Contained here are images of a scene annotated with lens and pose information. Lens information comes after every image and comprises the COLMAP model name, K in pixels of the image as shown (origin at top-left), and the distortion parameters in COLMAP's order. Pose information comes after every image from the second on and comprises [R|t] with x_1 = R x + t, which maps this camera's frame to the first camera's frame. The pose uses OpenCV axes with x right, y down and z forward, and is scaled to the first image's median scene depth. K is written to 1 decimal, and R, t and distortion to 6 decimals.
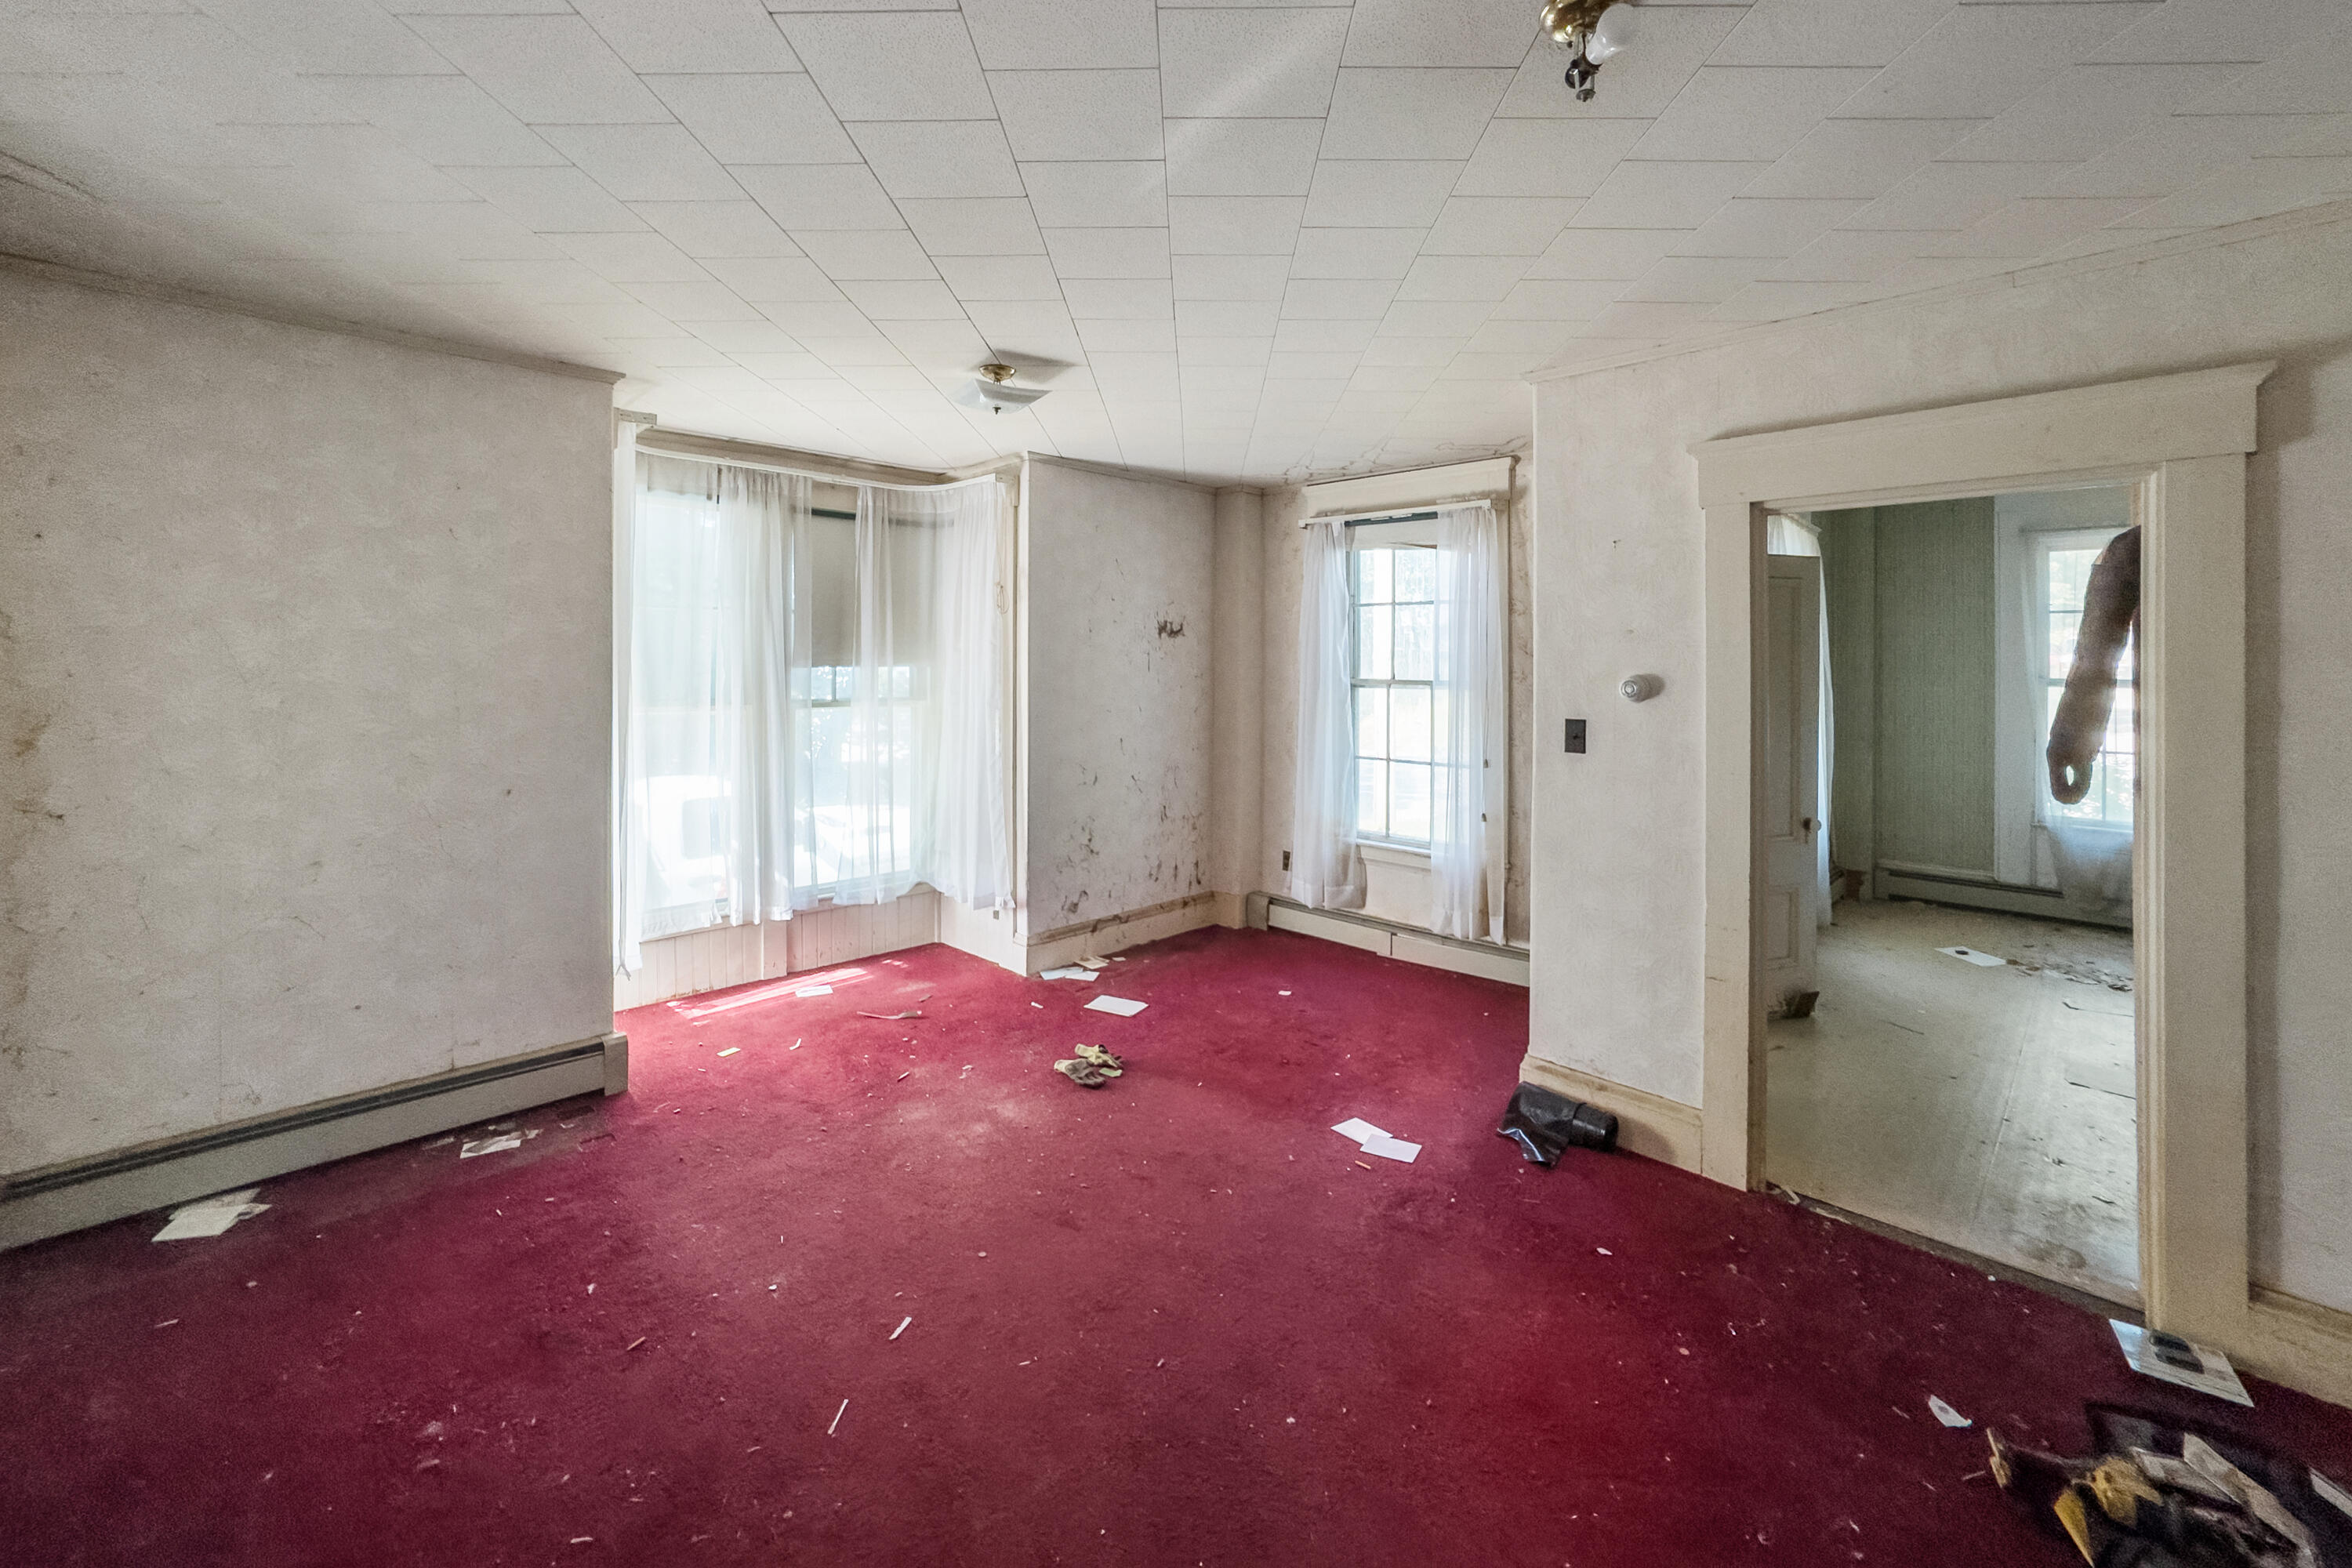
lens RADIAL K [[971.6, 0, 1139.6], [0, 971.6, 658.5], [0, 0, 1]] dist [-0.021150, 0.006906]
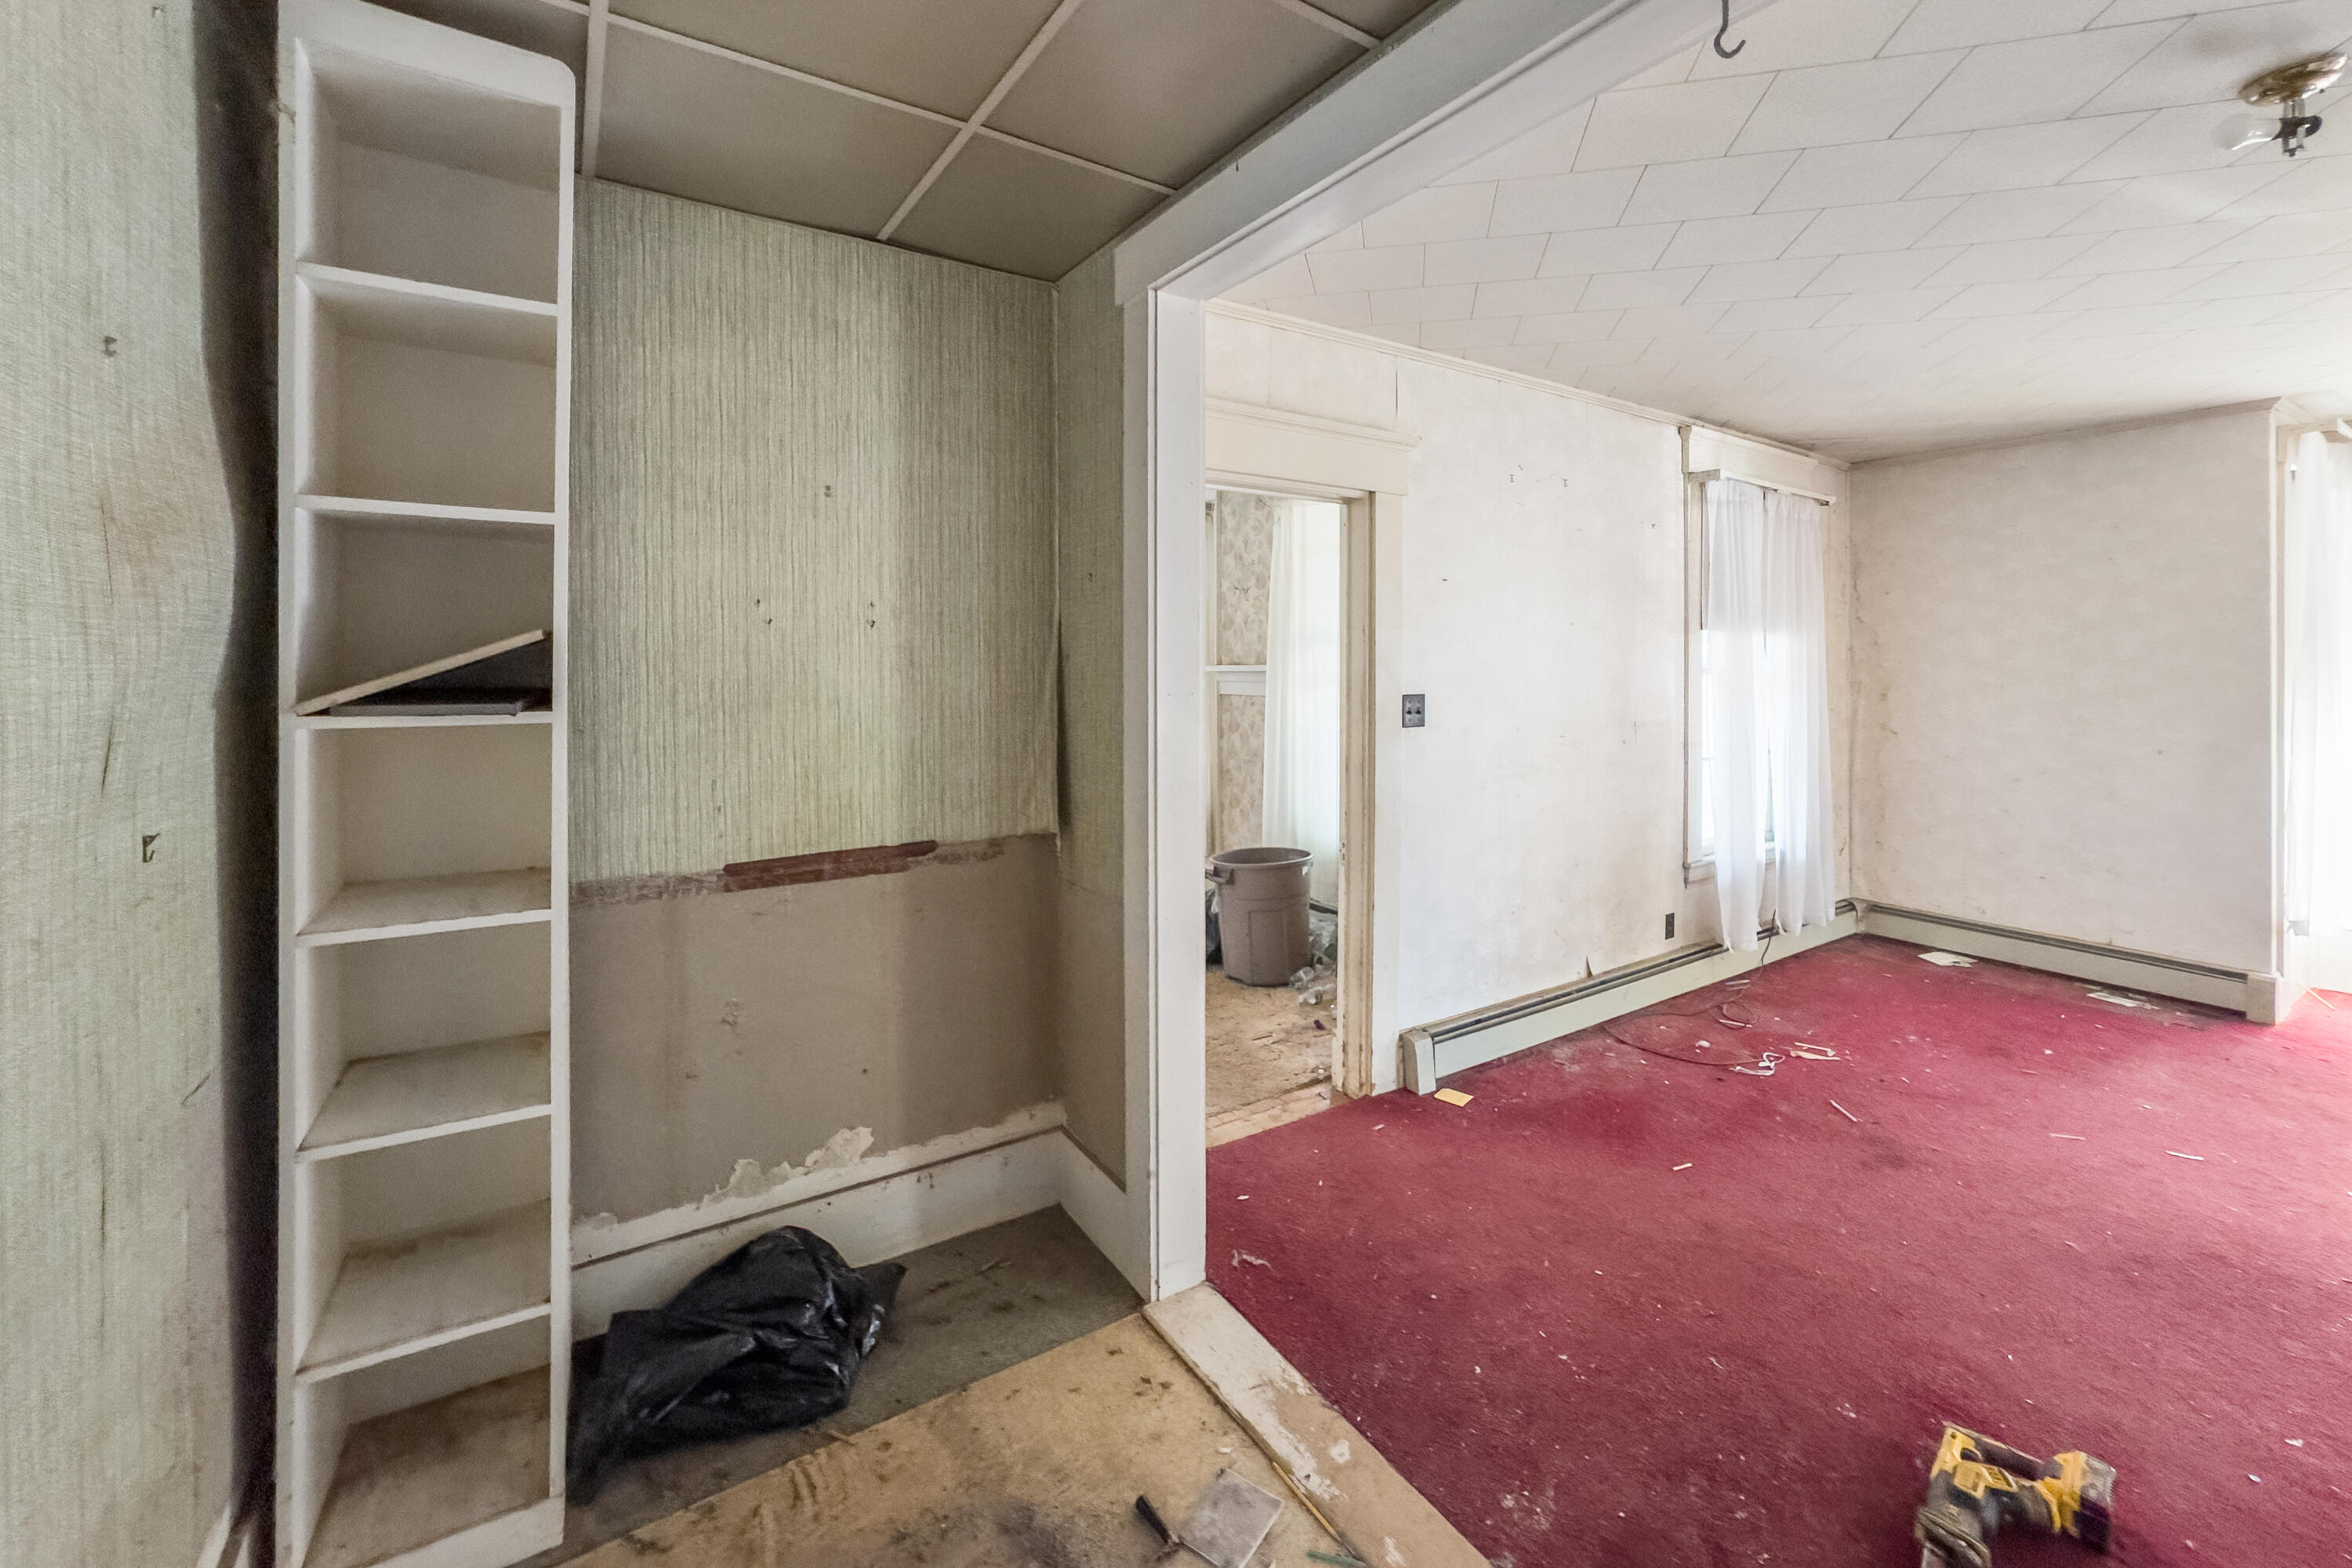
lens RADIAL K [[971.6, 0, 1179.5], [0, 971.6, 667.6], [0, 0, 1]] dist [-0.021150, 0.006906]
pose [[-0.184070, 0.002439, -0.982910, 0.849714], [0.005461, 0.999984, 0.001459, 0.013953], [0.982898, -0.005099, -0.184080, -0.072678]]
